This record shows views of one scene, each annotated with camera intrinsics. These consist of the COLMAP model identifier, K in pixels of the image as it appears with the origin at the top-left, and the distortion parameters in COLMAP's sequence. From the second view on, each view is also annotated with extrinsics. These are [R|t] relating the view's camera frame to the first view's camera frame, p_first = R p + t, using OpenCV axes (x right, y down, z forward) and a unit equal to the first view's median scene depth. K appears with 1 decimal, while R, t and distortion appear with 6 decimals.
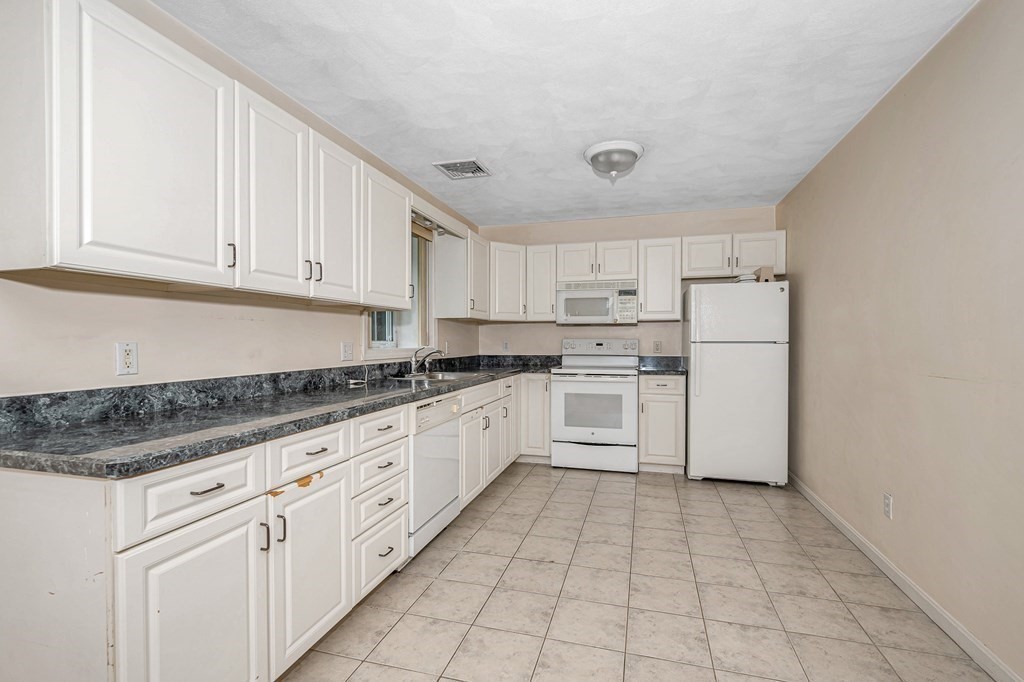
lens RADIAL K [[470.4, 0, 509.6], [0, 470.4, 340.5], [0, 0, 1]] dist [-0.004951, -0.000431]
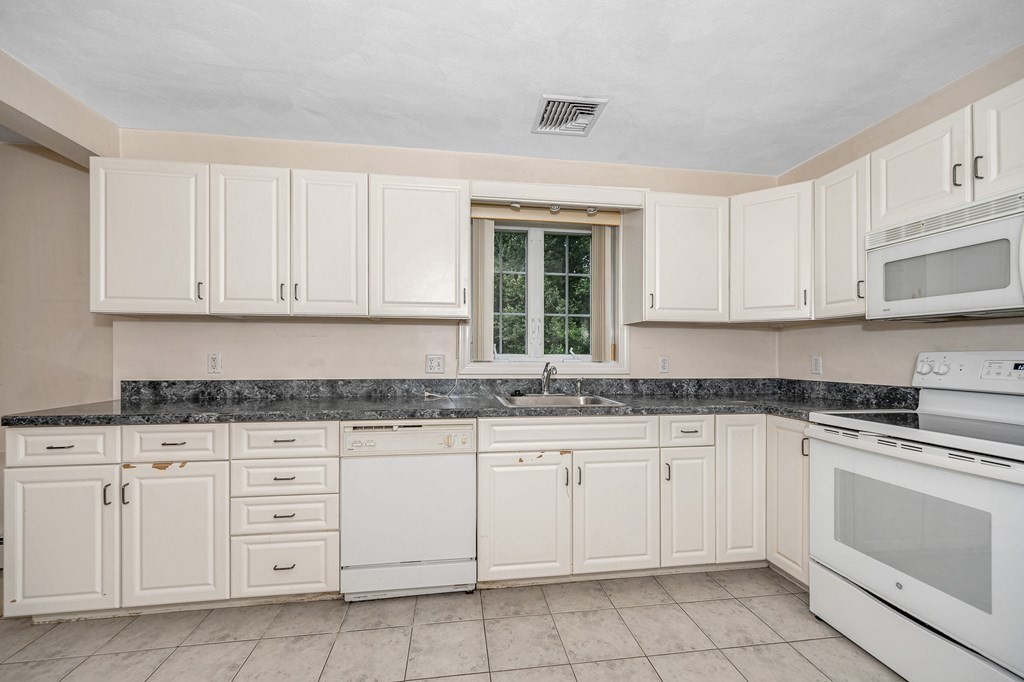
lens RADIAL K [[413.1, 0, 509.2], [0, 413.1, 353.6], [0, 0, 1]] dist [0.001590, -0.000664]
pose [[0.406313, 0.000435, -0.913734, 0.754396], [-0.005628, 0.999982, -0.002026, 0.002527], [0.913717, 0.005966, 0.406308, 1.131183]]
